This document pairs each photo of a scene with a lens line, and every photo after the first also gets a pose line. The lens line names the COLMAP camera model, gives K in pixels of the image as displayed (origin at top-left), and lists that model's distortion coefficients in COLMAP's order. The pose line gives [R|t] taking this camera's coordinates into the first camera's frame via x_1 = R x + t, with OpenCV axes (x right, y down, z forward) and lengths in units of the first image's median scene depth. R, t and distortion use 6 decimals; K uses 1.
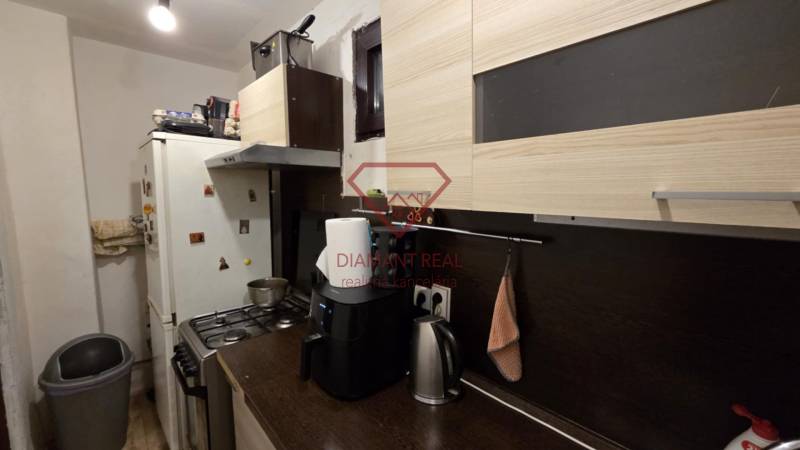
lens RADIAL K [[327.6, 0, 402.4], [0, 327.6, 225.5], [0, 0, 1]] dist [0.005150, 0.000548]
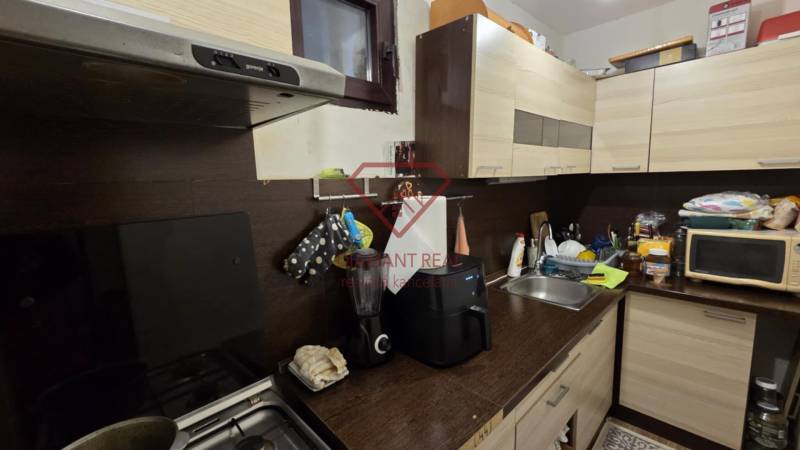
lens RADIAL K [[327.6, 0, 402.1], [0, 327.6, 221.5], [0, 0, 1]] dist [0.005150, 0.000548]
pose [[-0.025697, -0.152249, 0.988008, -1.080064], [0.120253, 0.980687, 0.154248, -0.107399], [-0.992411, 0.122775, -0.006893, 1.051919]]
